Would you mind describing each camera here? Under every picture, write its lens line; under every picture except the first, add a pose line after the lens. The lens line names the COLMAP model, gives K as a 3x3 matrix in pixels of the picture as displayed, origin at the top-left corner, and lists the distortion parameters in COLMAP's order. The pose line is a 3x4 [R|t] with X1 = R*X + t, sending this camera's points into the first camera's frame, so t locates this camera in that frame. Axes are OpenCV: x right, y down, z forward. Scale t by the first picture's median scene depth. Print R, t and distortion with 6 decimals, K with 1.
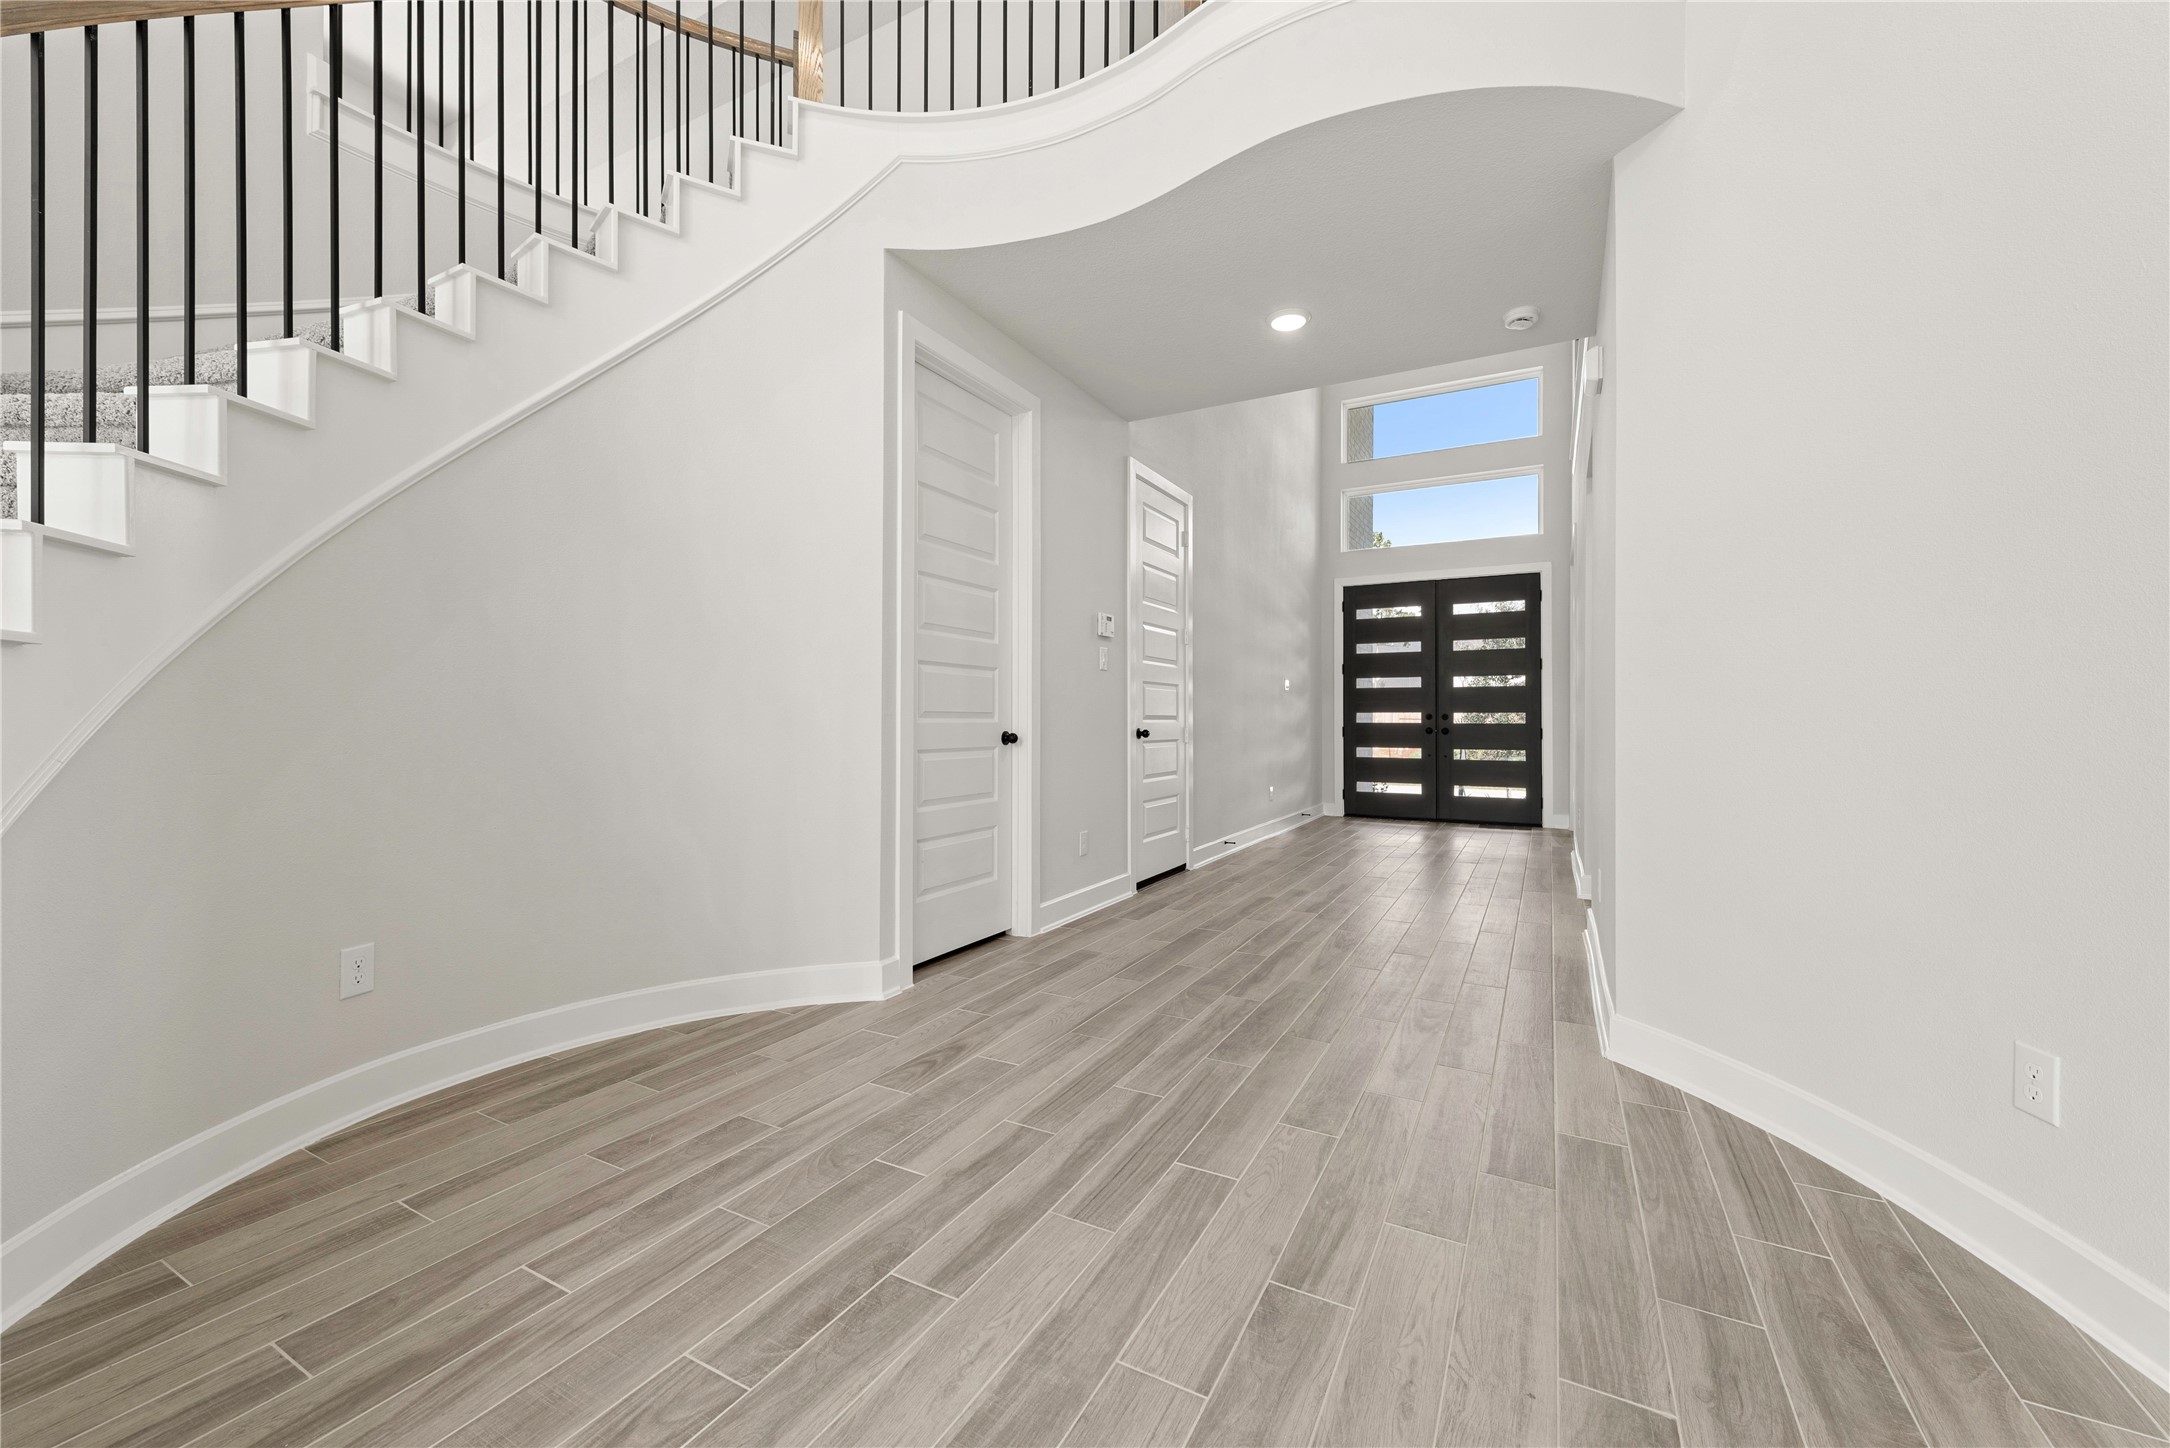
lens RADIAL K [[844.6, 0, 1084.2], [0, 844.6, 721.0], [0, 0, 1]] dist [0.005786, -0.001650]
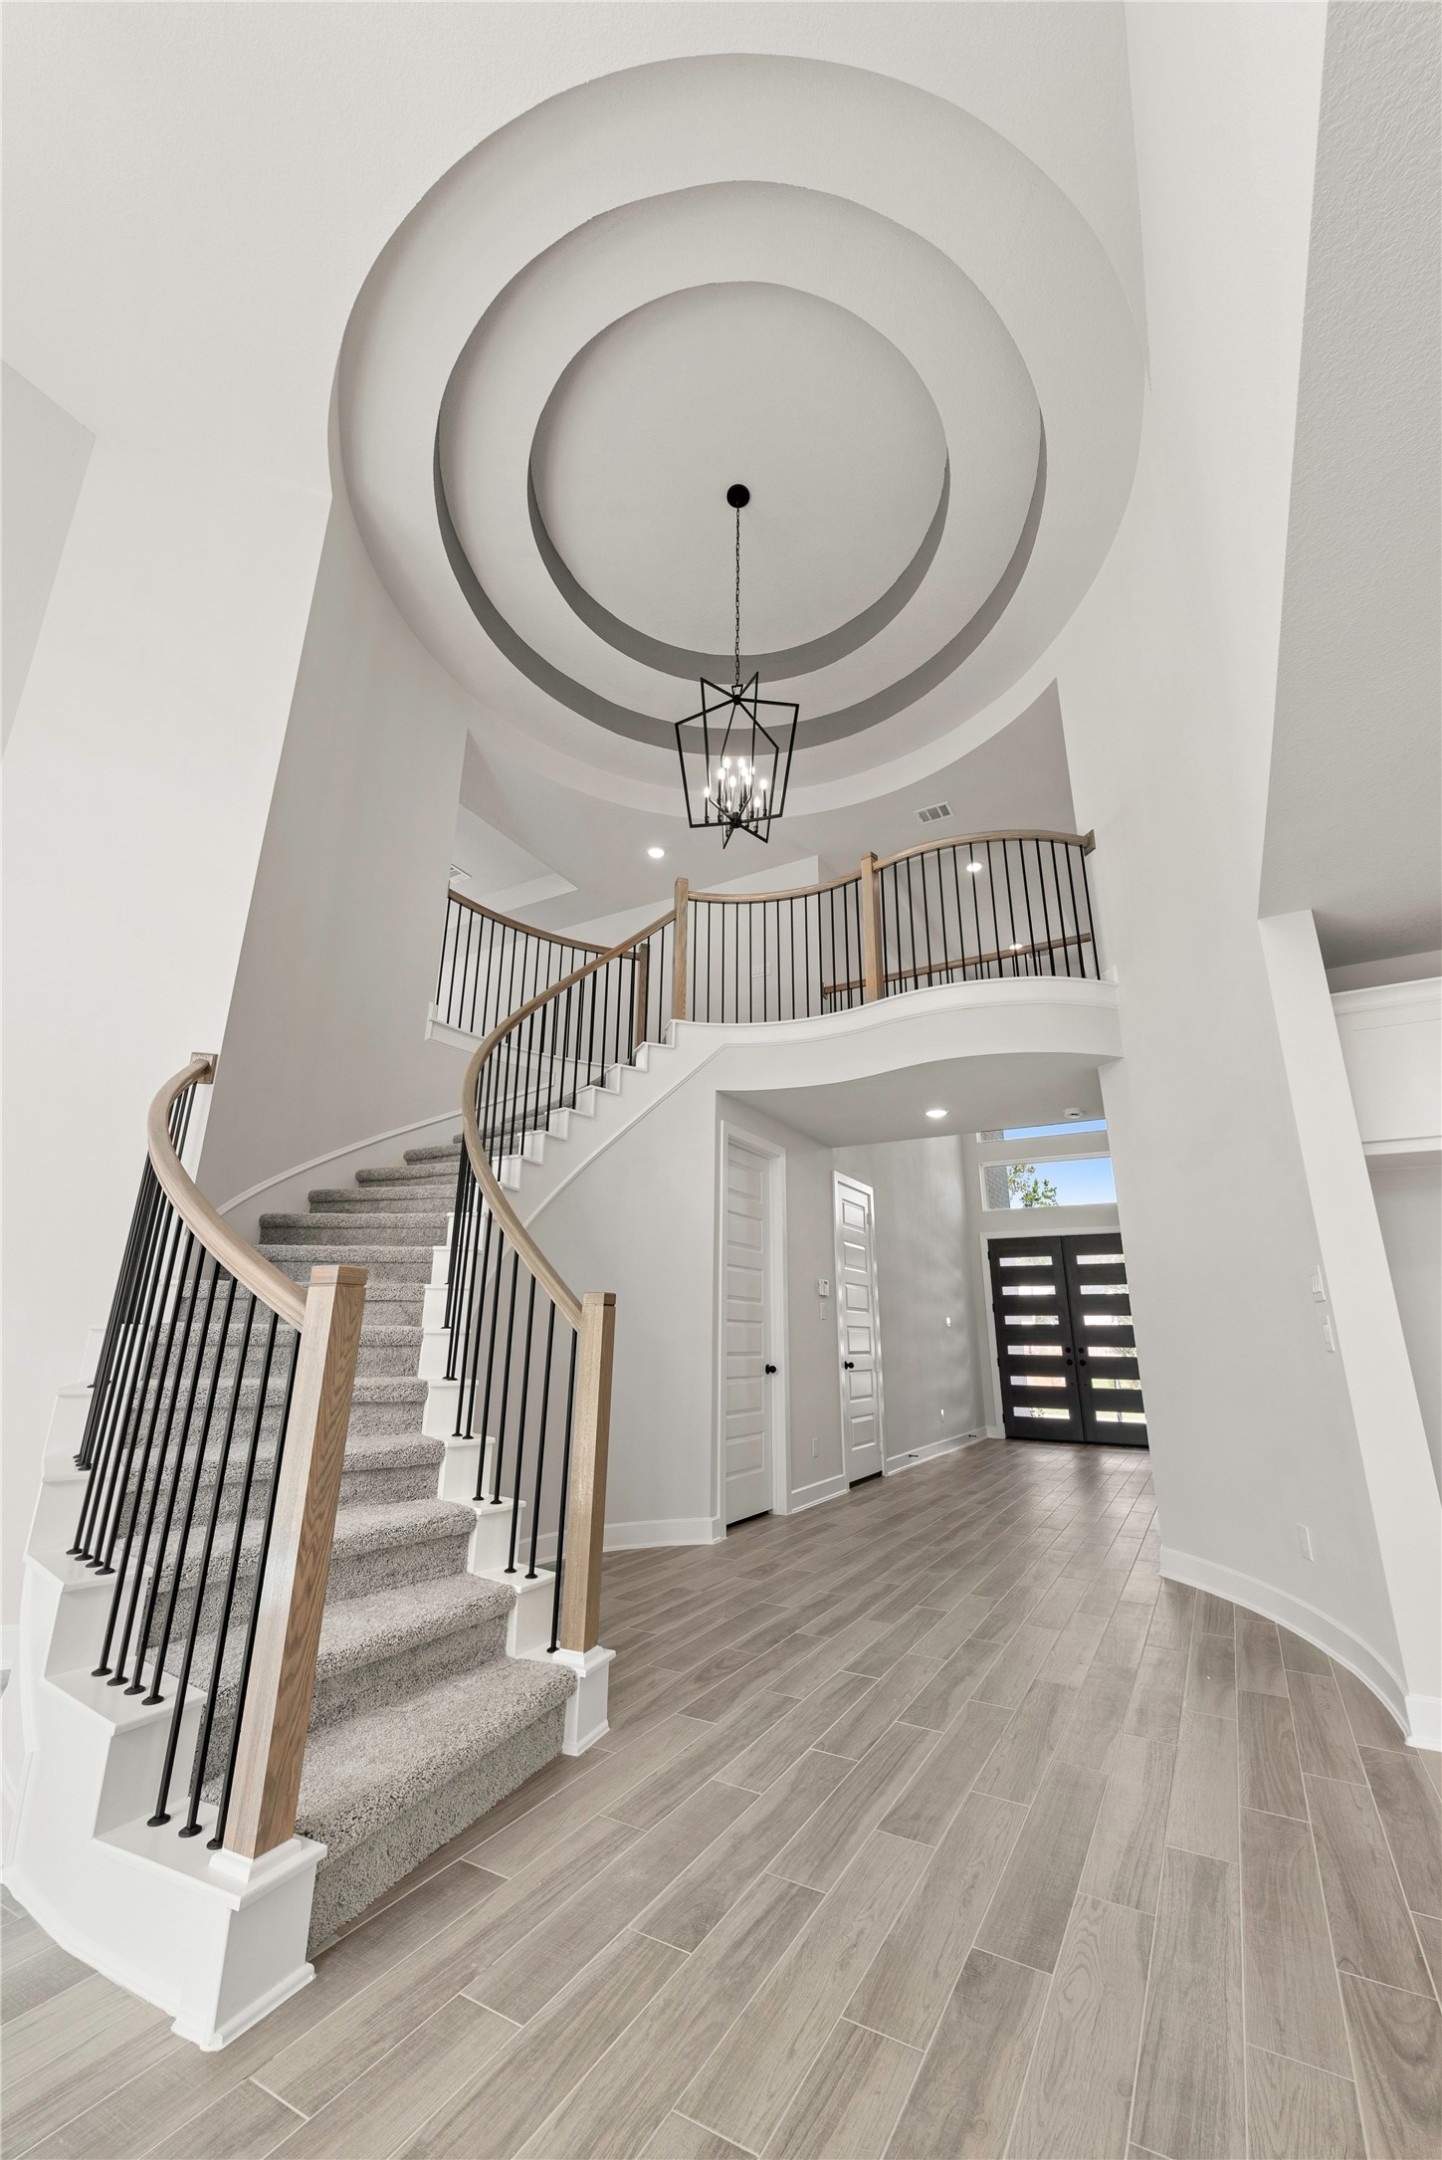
lens RADIAL K [[840.7, 0, 723.3], [0, 840.7, 1080.4], [0, 0, 1]] dist [0.005786, -0.001650]
pose [[0.999897, 0.003678, -0.013869, -0.151422], [-0.007633, 0.954817, -0.297098, -0.025060], [0.012150, 0.297173, 0.954746, -0.585660]]
